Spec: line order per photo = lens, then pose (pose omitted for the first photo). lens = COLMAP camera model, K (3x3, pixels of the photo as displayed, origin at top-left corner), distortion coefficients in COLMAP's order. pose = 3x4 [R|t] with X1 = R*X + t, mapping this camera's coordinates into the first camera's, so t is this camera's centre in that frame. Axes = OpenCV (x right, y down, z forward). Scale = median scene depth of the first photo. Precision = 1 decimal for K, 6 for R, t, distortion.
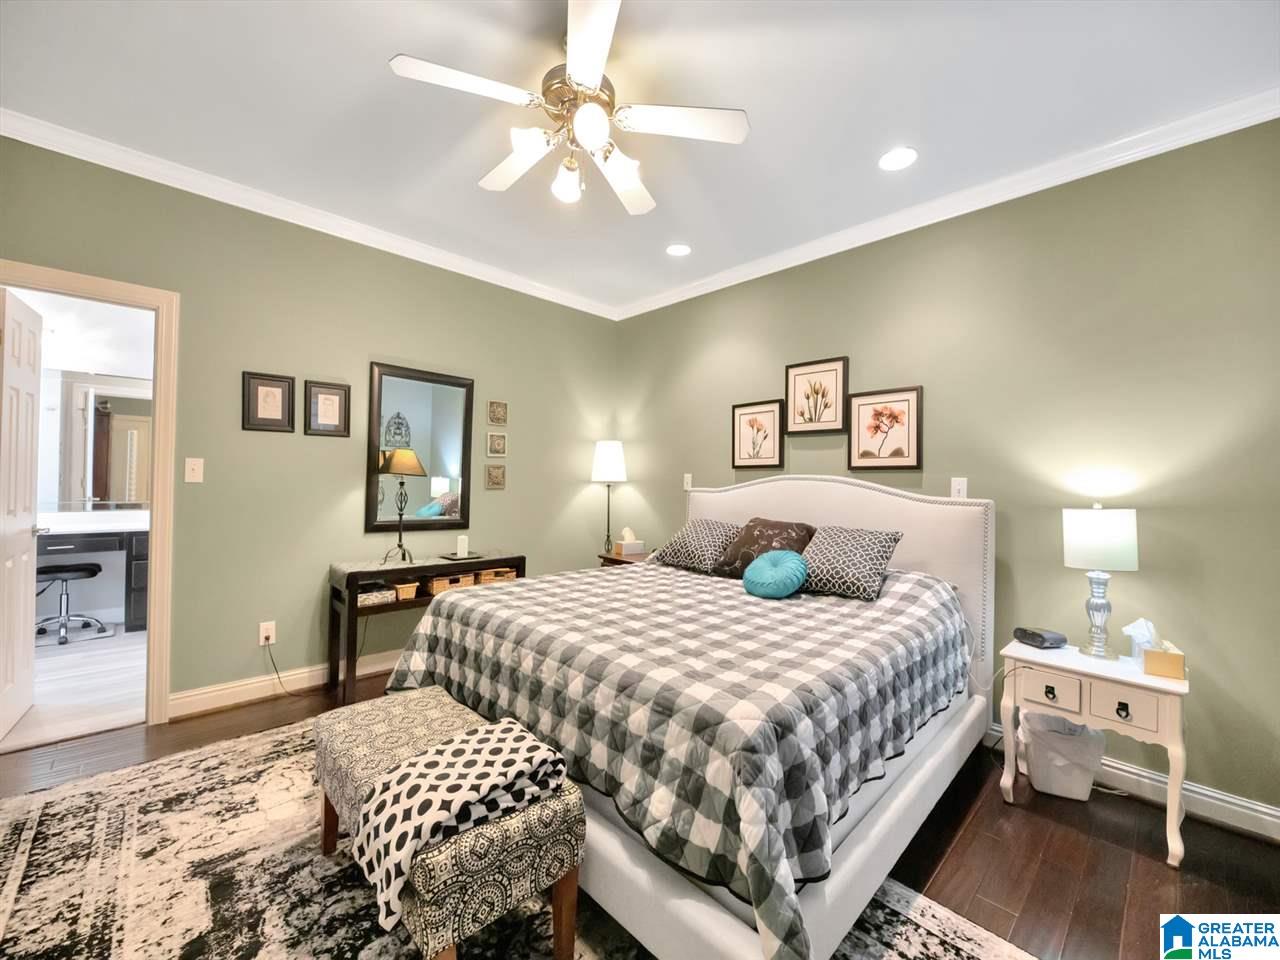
lens RADIAL K [[516.0, 0, 643.5], [0, 516.0, 476.2], [0, 0, 1]] dist [0.001164, 0.000078]
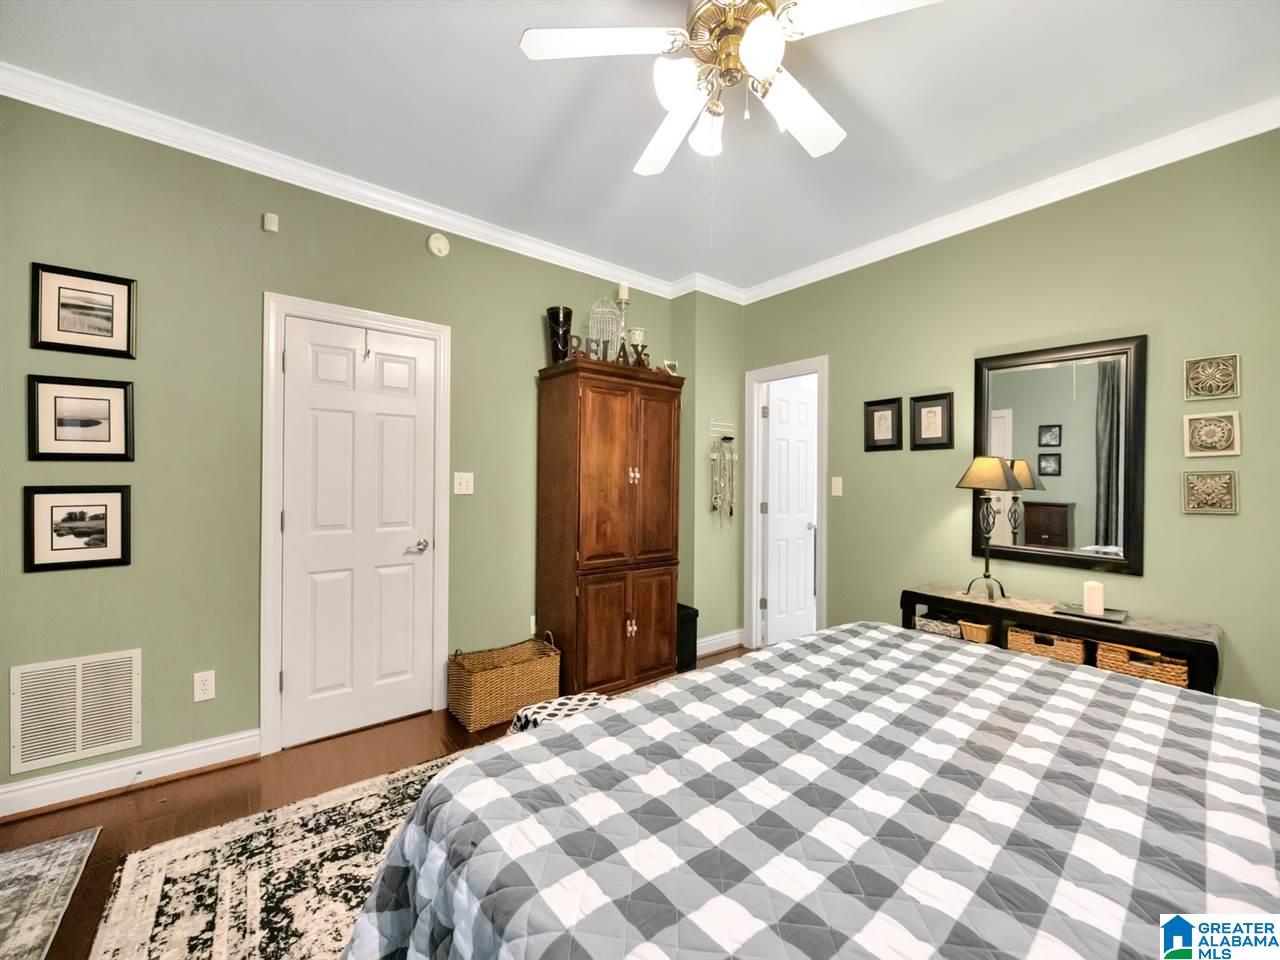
lens RADIAL K [[516.0, 0, 639.2], [0, 516.0, 482.0], [0, 0, 1]] dist [0.001164, 0.000078]
pose [[-0.099841, -0.021753, -0.994766, 0.403876], [-0.007160, 0.999751, -0.021143, 0.007352], [0.994978, 0.005012, -0.099971, 0.547448]]
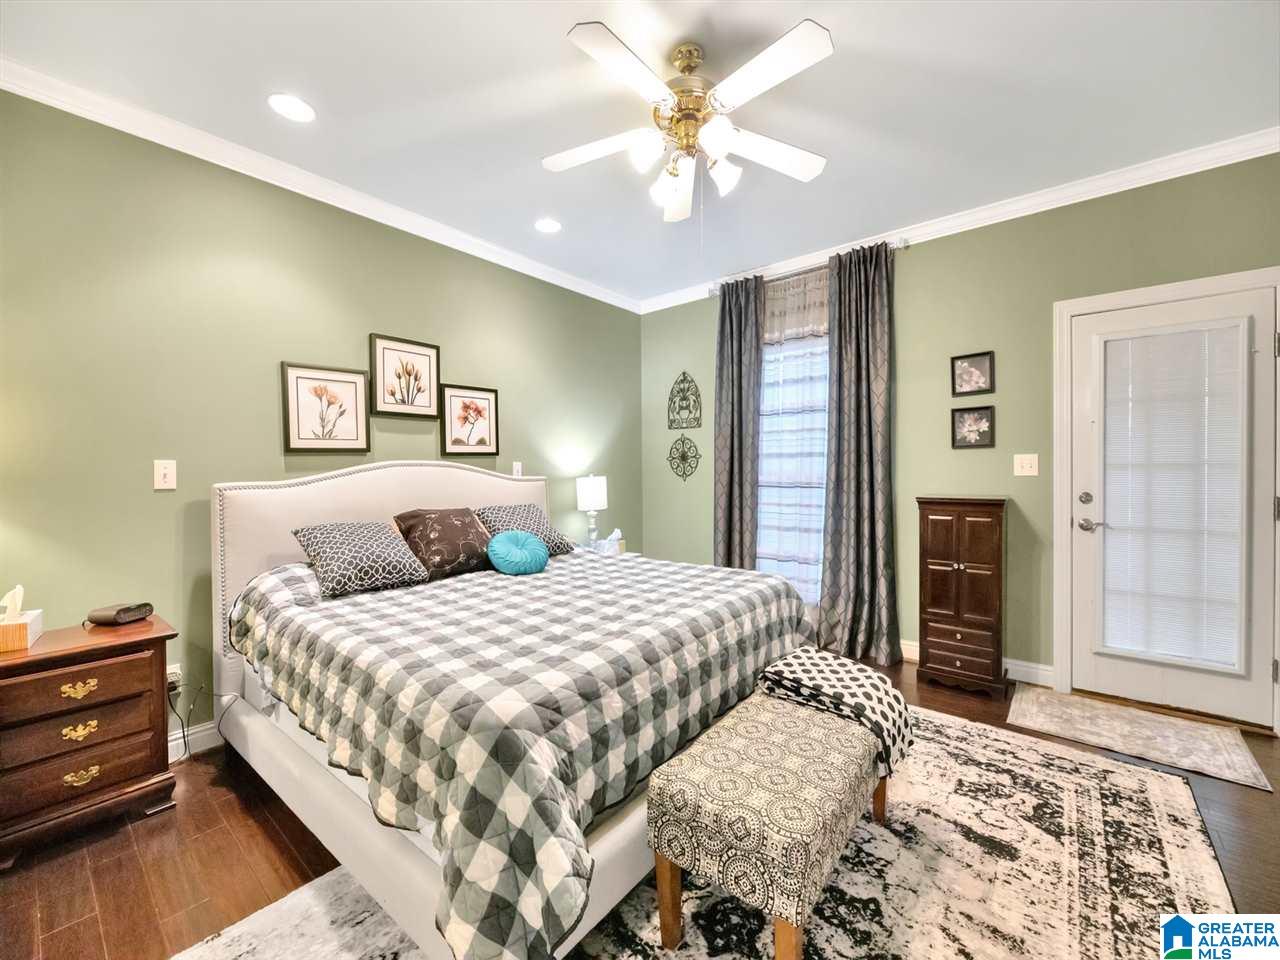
lens RADIAL K [[516.0, 0, 643.3], [0, 516.0, 474.7], [0, 0, 1]] dist [0.001164, 0.000078]
pose [[-0.122571, -0.037058, 0.991768, -0.695529], [-0.000236, 0.999304, 0.037310, -0.012267], [-0.992460, 0.004339, -0.122495, 0.716732]]
